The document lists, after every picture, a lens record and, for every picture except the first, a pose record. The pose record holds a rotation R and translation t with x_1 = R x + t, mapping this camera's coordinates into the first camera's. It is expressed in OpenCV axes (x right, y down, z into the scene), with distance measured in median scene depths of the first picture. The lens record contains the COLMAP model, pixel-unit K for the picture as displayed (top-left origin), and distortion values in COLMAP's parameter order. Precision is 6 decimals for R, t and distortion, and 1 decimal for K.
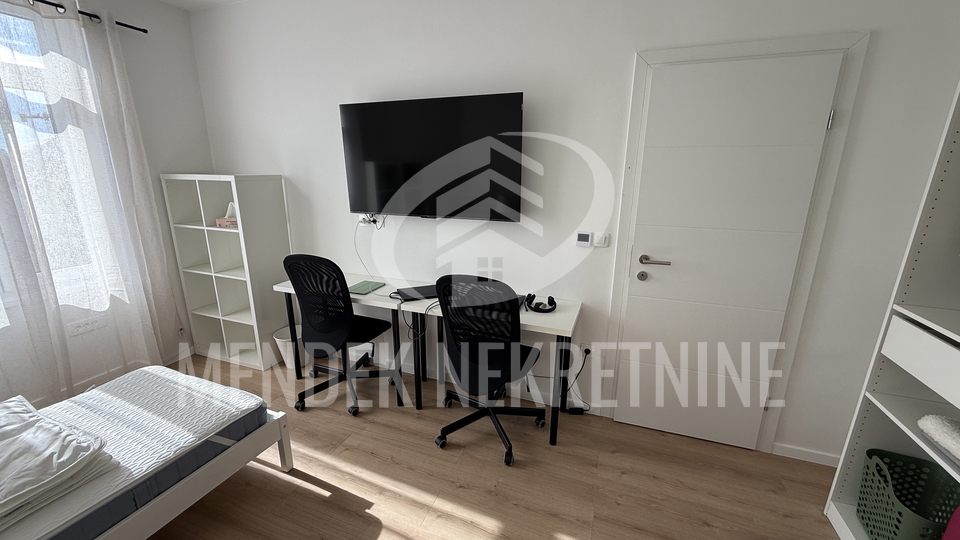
lens RADIAL K [[383.6, 0, 477.6], [0, 383.6, 270.3], [0, 0, 1]] dist [0.000976, 0.000157]
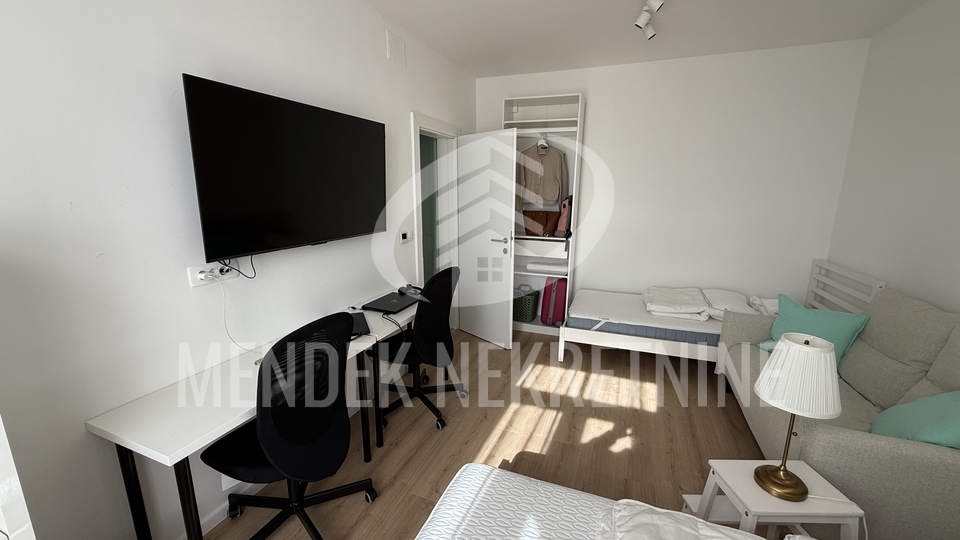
lens RADIAL K [[383.6, 0, 477.6], [0, 383.6, 270.3], [0, 0, 1]] dist [0.000976, 0.000157]
pose [[0.009205, -0.219761, 0.975510, -1.158460], [0.252878, 0.944353, 0.210356, -0.207164], [-0.967454, 0.244749, 0.064266, 0.743937]]
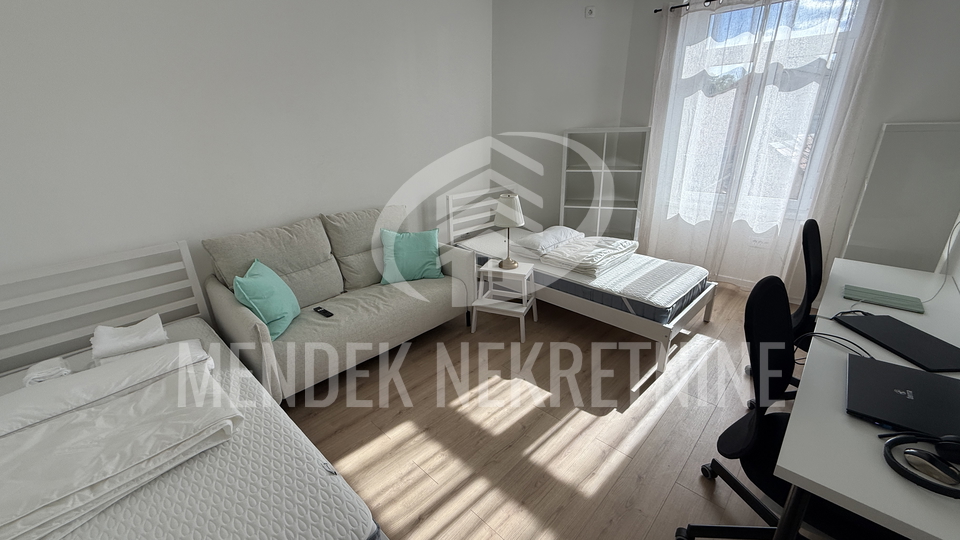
lens RADIAL K [[383.6, 0, 477.6], [0, 383.6, 270.3], [0, 0, 1]] dist [0.000976, 0.000157]
pose [[-0.388473, 0.330129, -0.860293, 0.676311], [-0.212892, 0.876205, 0.432368, -0.172027], [0.896530, 0.351113, -0.270100, 0.664990]]
